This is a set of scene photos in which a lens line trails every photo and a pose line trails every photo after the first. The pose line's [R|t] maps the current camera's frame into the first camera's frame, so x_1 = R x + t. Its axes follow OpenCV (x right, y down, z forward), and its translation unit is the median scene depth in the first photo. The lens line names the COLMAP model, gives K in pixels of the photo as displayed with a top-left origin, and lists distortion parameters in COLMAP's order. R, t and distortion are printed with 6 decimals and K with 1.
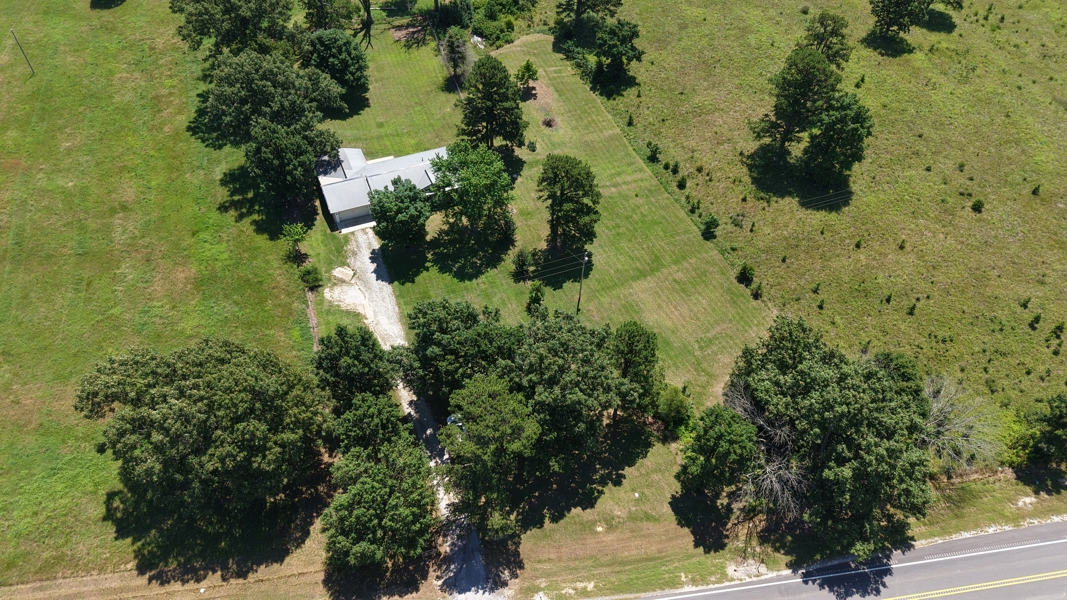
lens RADIAL K [[709.8, 0, 527.3], [0, 709.8, 301.9], [0, 0, 1]] dist [0.022052, -0.030602]
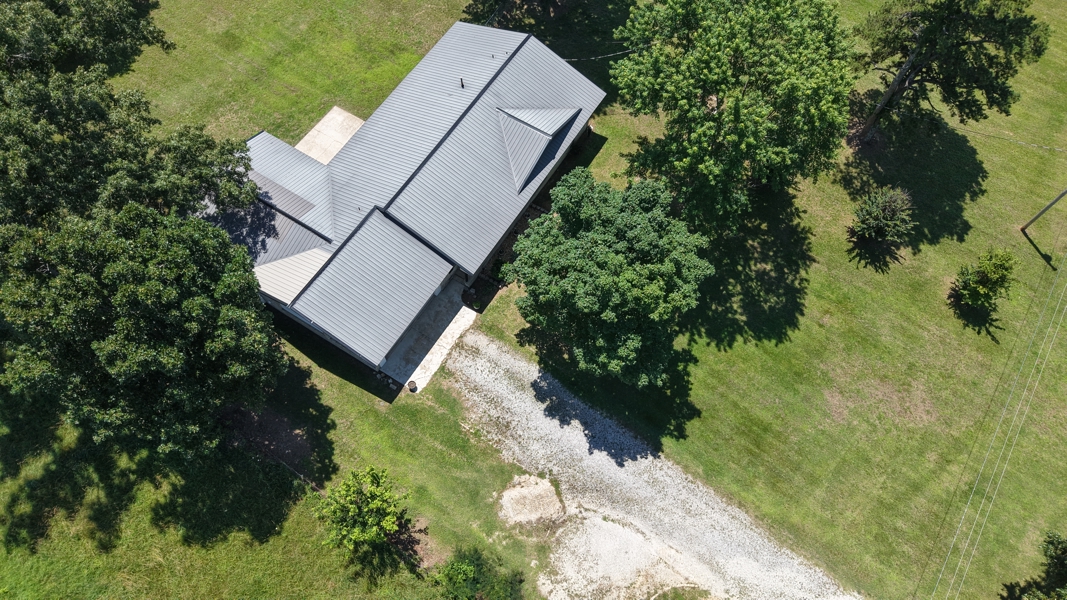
lens RADIAL K [[709.8, 0, 536.7], [0, 709.8, 300.4], [0, 0, 1]] dist [0.022052, -0.030602]
pose [[0.816393, -0.521831, 0.247375, -0.277064], [0.424521, 0.832694, 0.355531, -0.232836], [-0.391515, -0.185237, 0.901334, 0.669134]]
